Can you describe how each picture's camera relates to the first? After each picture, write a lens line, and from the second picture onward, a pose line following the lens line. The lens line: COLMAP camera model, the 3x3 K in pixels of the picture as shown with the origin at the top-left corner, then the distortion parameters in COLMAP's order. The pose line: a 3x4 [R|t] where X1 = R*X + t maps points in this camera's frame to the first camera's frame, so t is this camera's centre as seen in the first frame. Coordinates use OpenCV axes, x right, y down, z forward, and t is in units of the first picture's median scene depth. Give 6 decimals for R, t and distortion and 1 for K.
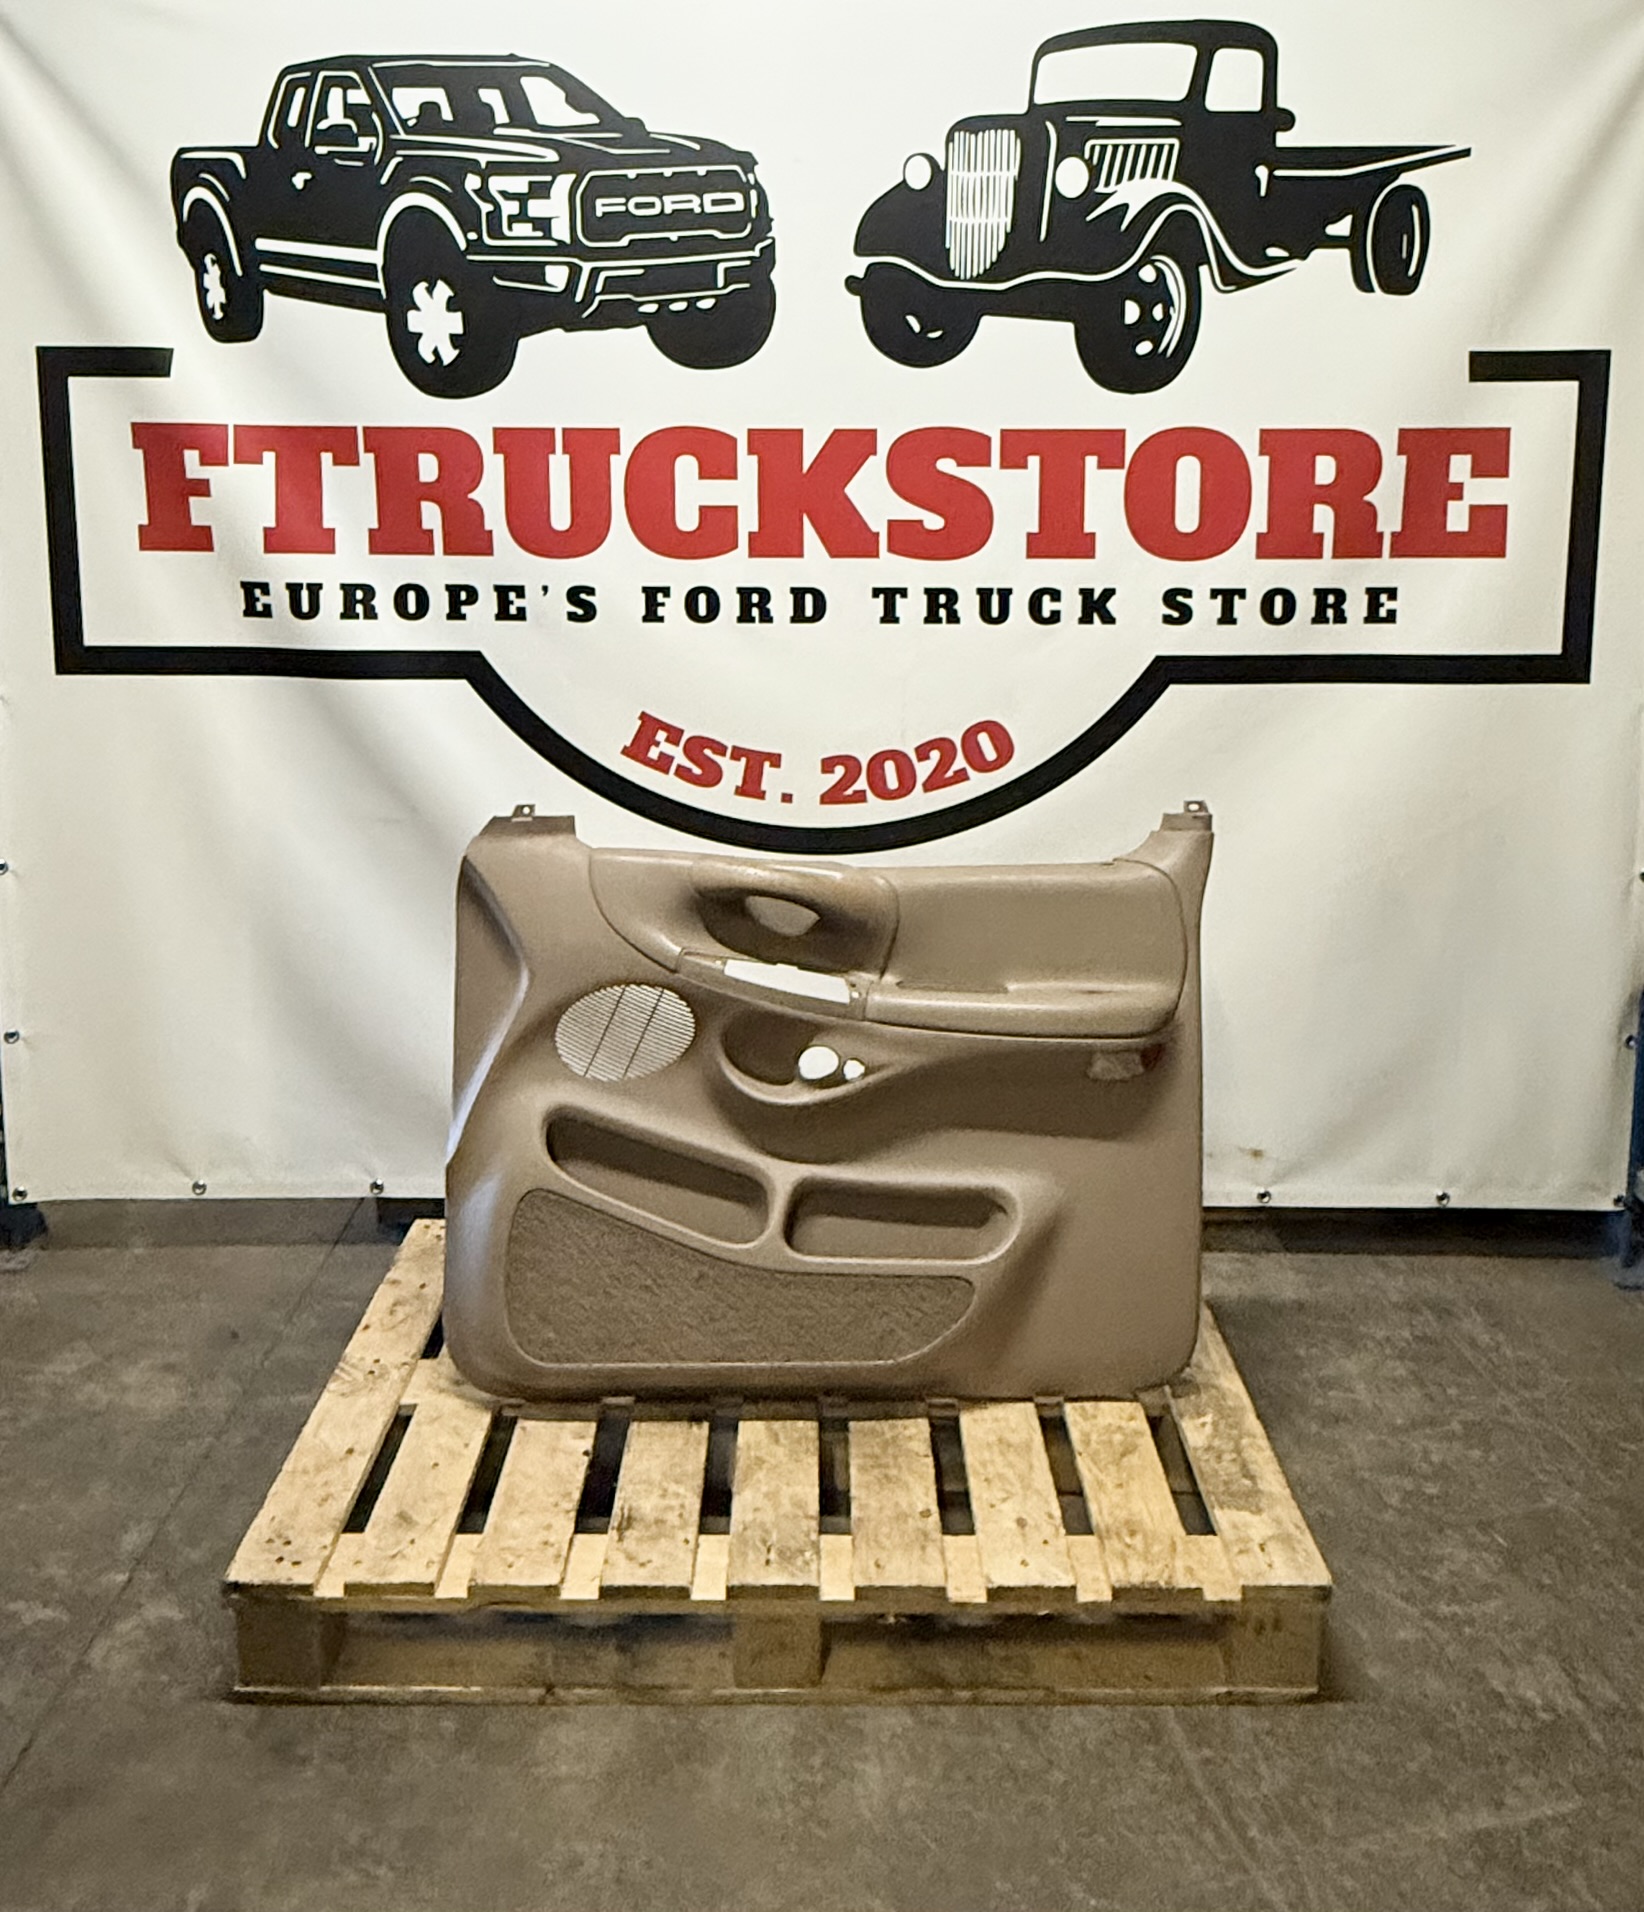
lens RADIAL K [[1714.0, 0, 826.5], [0, 1714.0, 662.1], [0, 0, 1]] dist [0.009050, -0.006751]
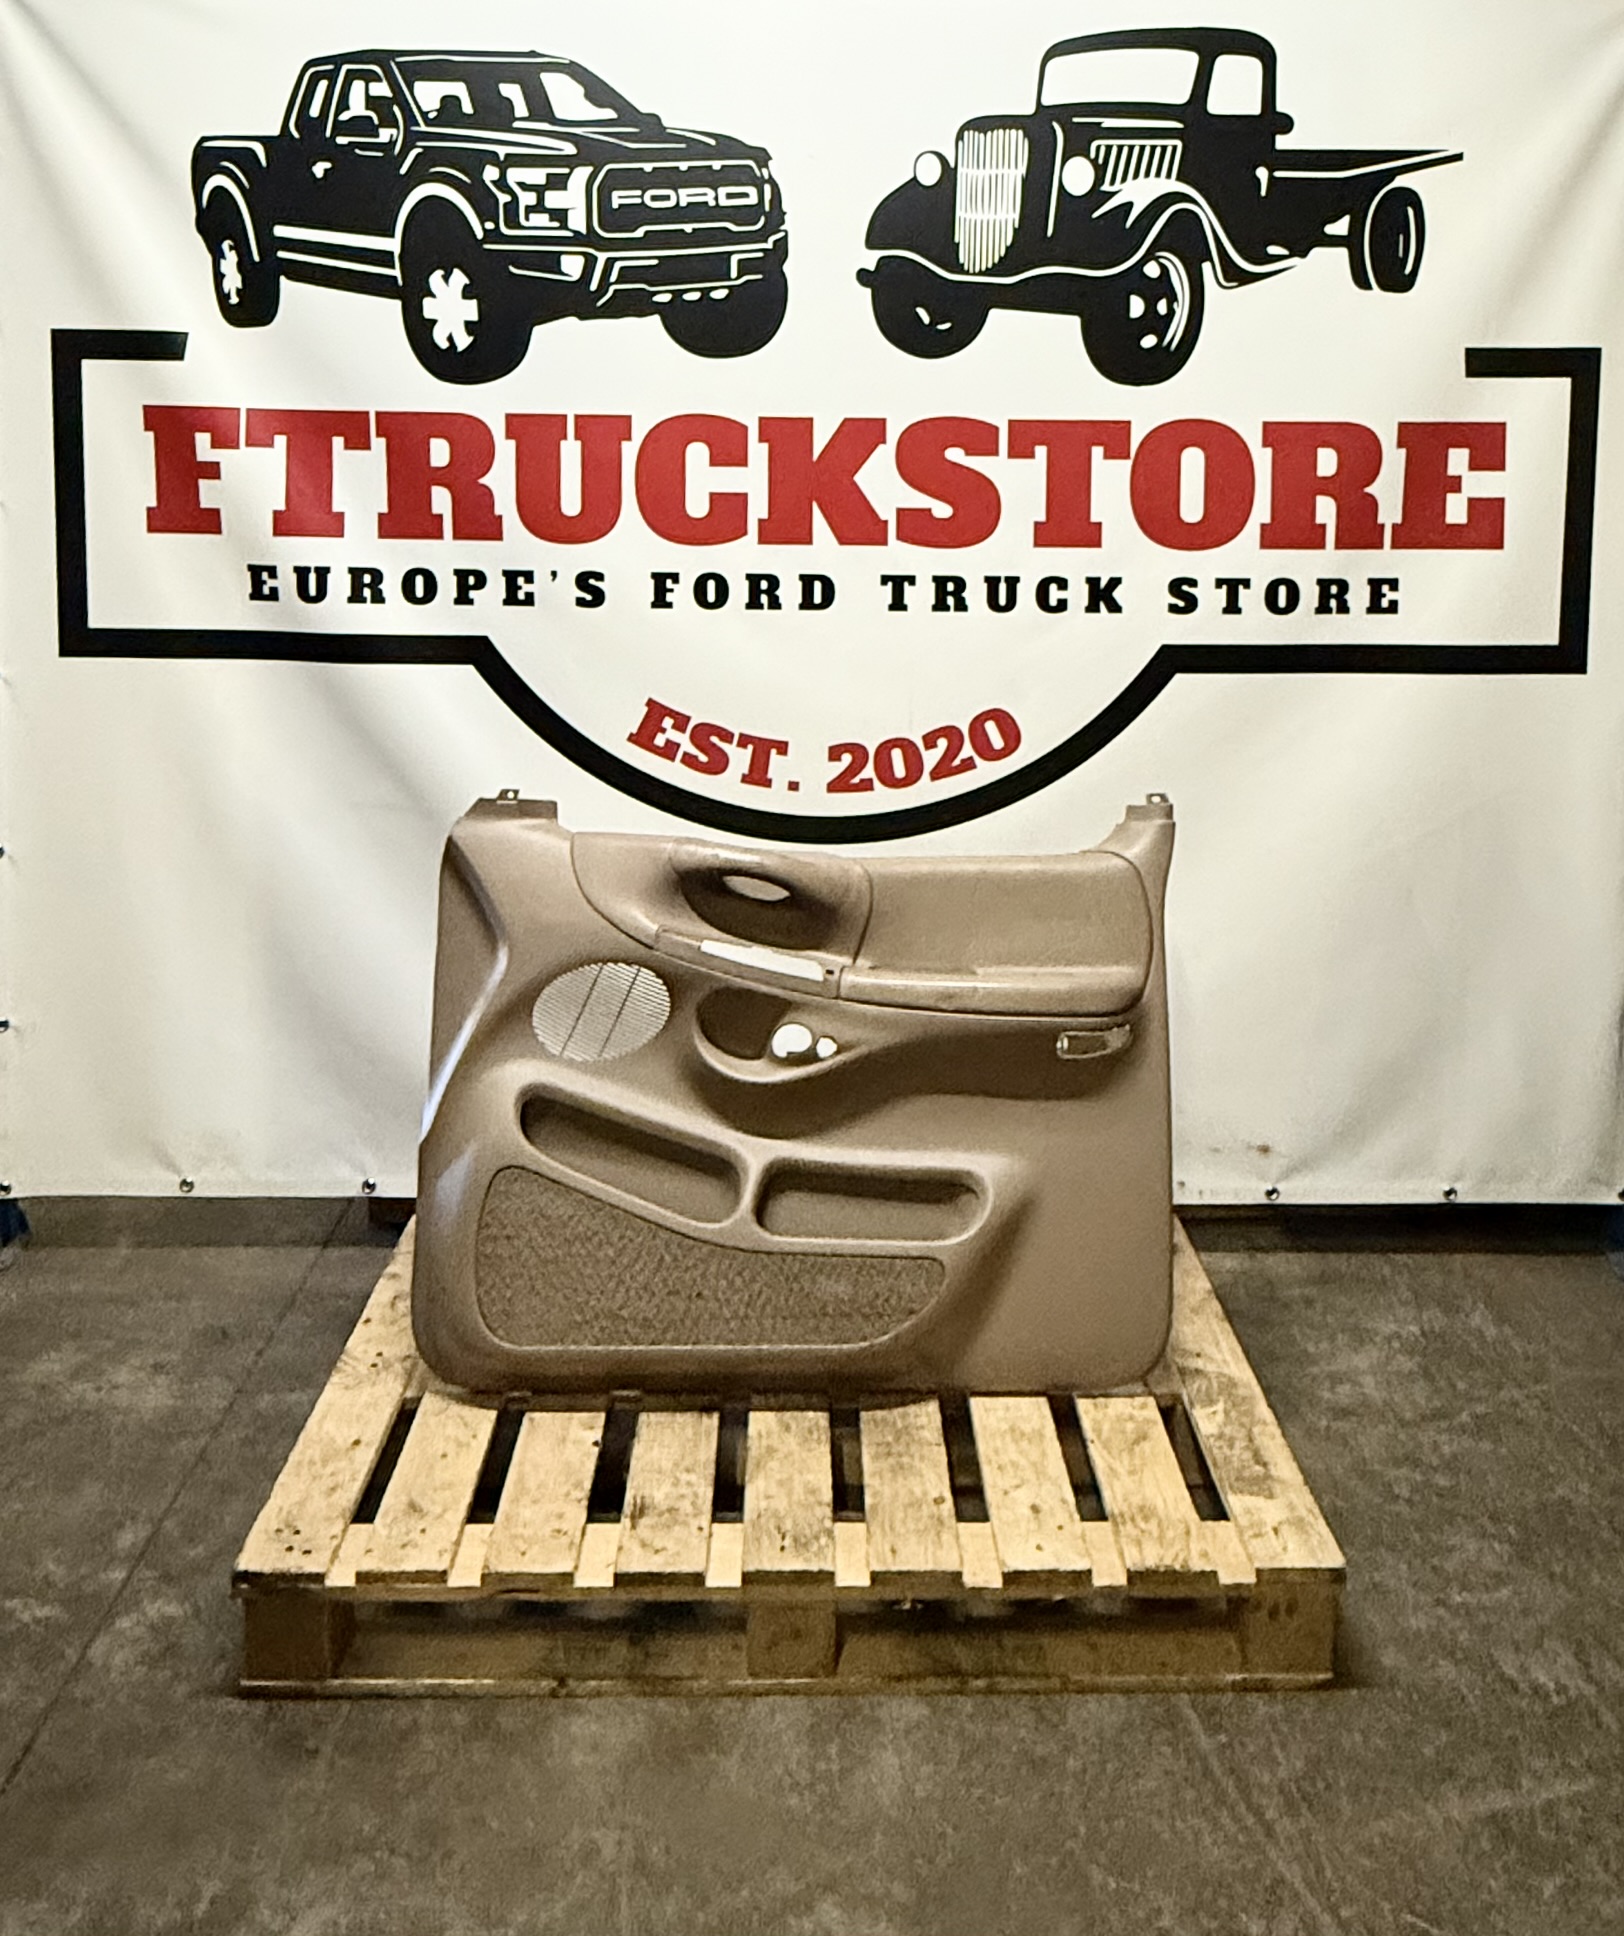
lens RADIAL K [[1832.7, 0, 834.1], [0, 1832.7, 558.3], [0, 0, 1]] dist [-0.011674, 0.015422]
pose [[0.999673, 0.007430, 0.024452, -0.031269], [-0.005992, 0.998276, -0.058380, 0.011178], [-0.024843, 0.058214, 0.997995, -0.083702]]
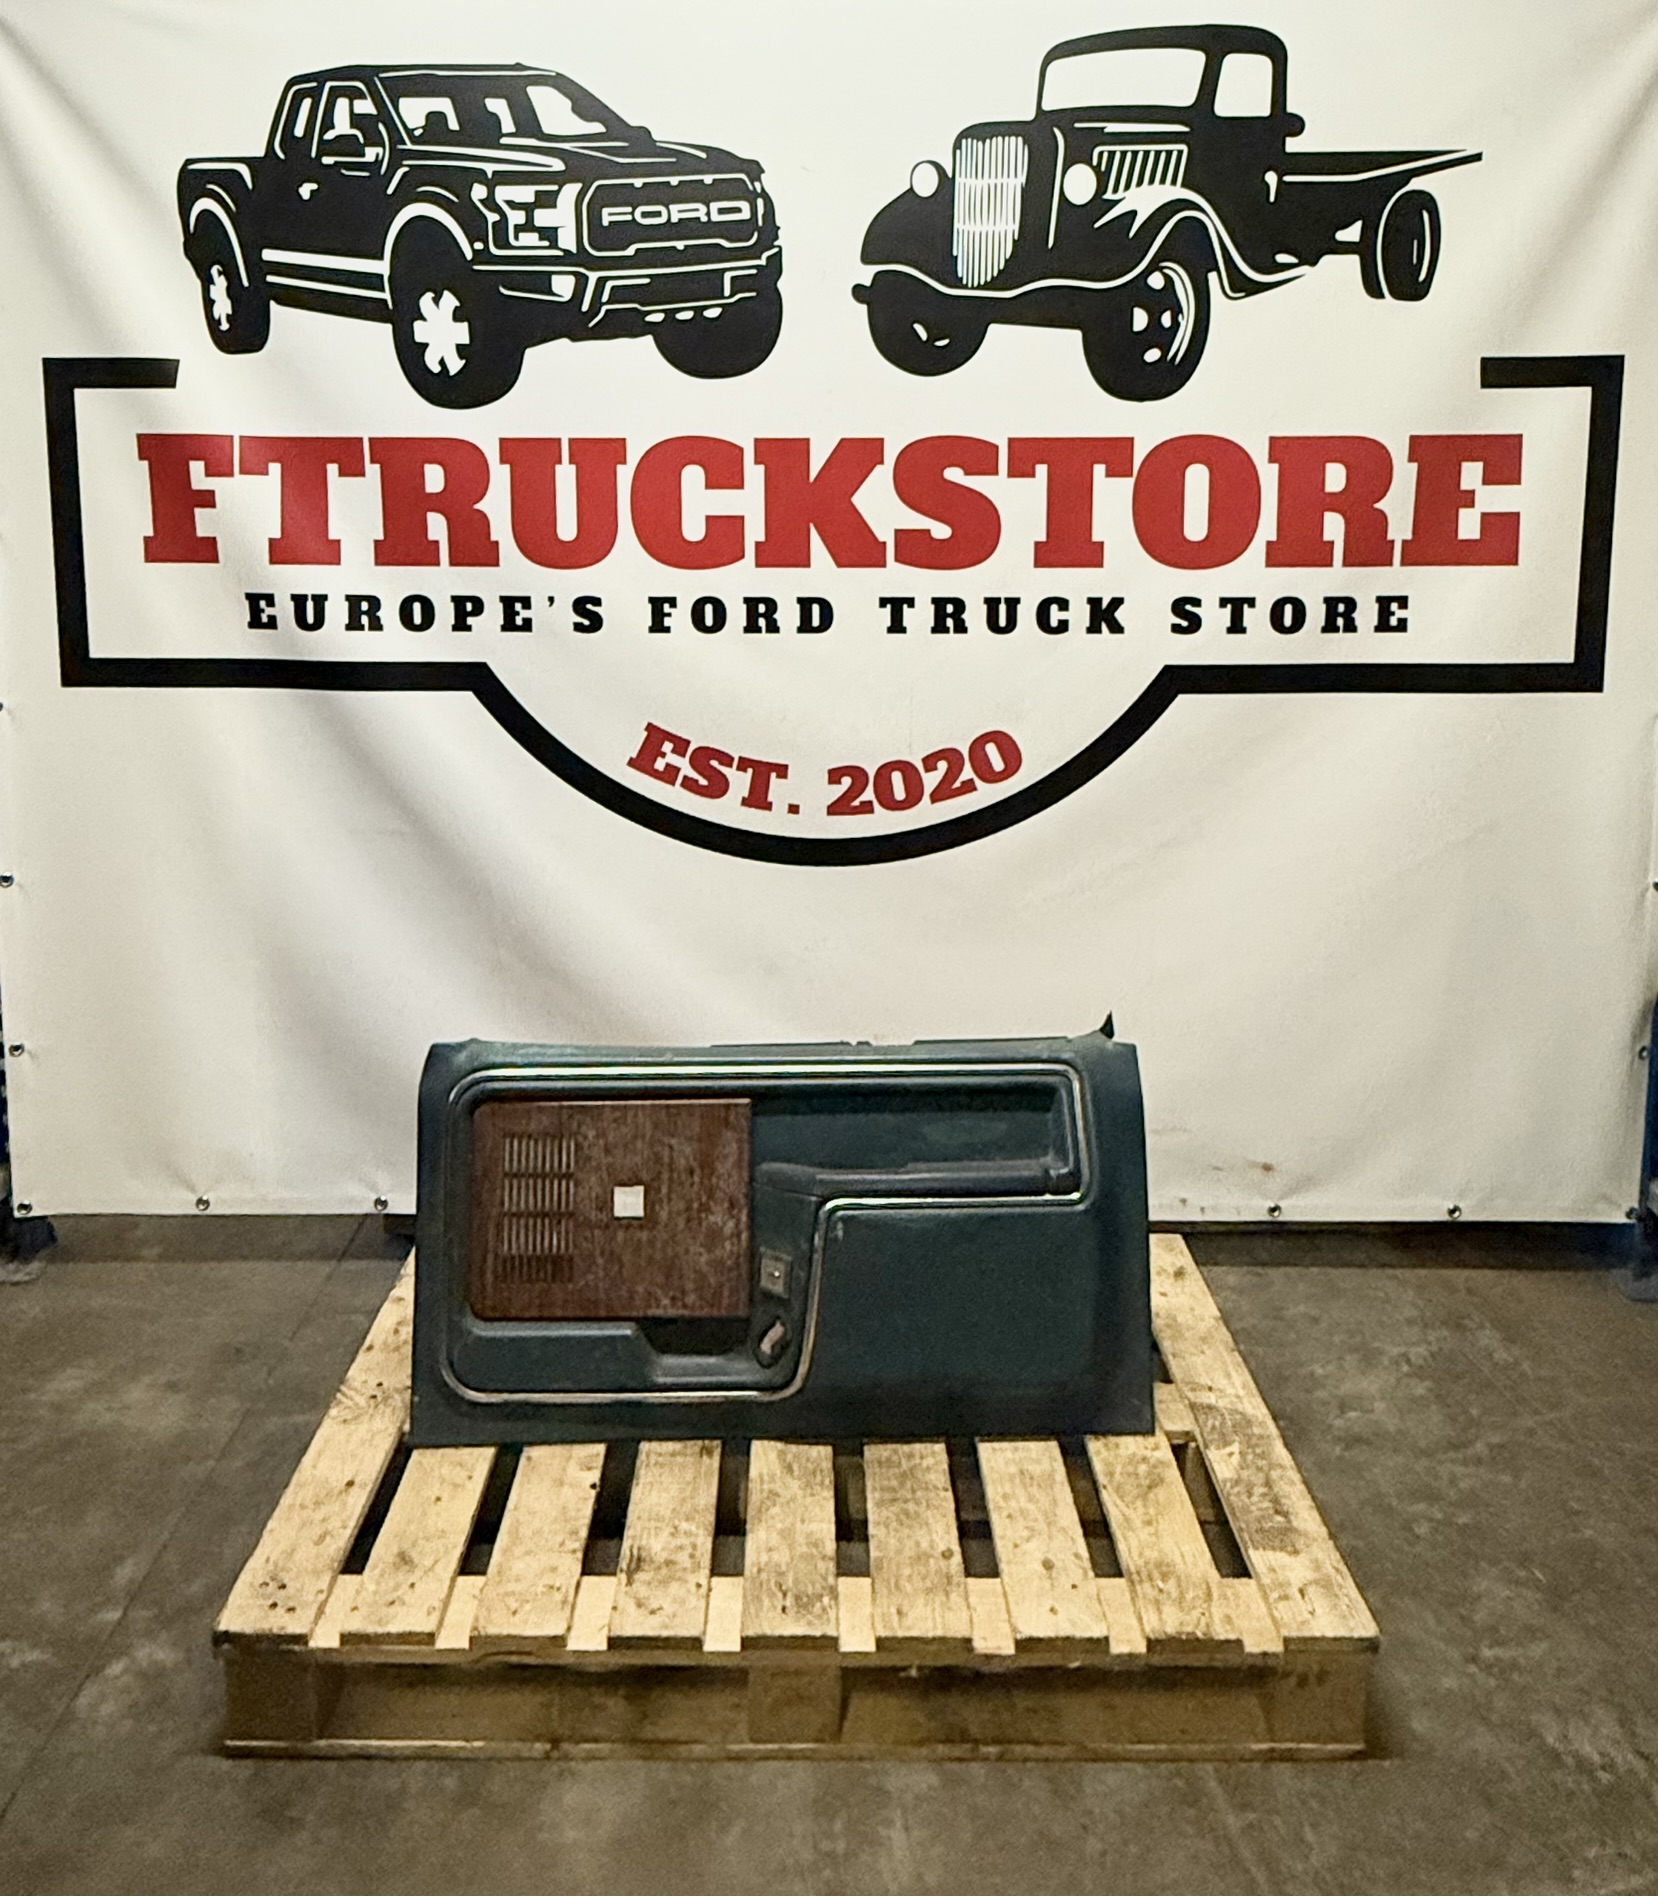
lens RADIAL K [[1518.5, 0, 795.9], [0, 1518.5, 676.5], [0, 0, 1]] dist [0.006057, -0.002401]
pose [[0.999986, -0.002055, -0.004897, -0.020284], [0.002005, 0.999945, -0.010310, 0.013287], [0.004918, 0.010300, 0.999935, 0.135041]]
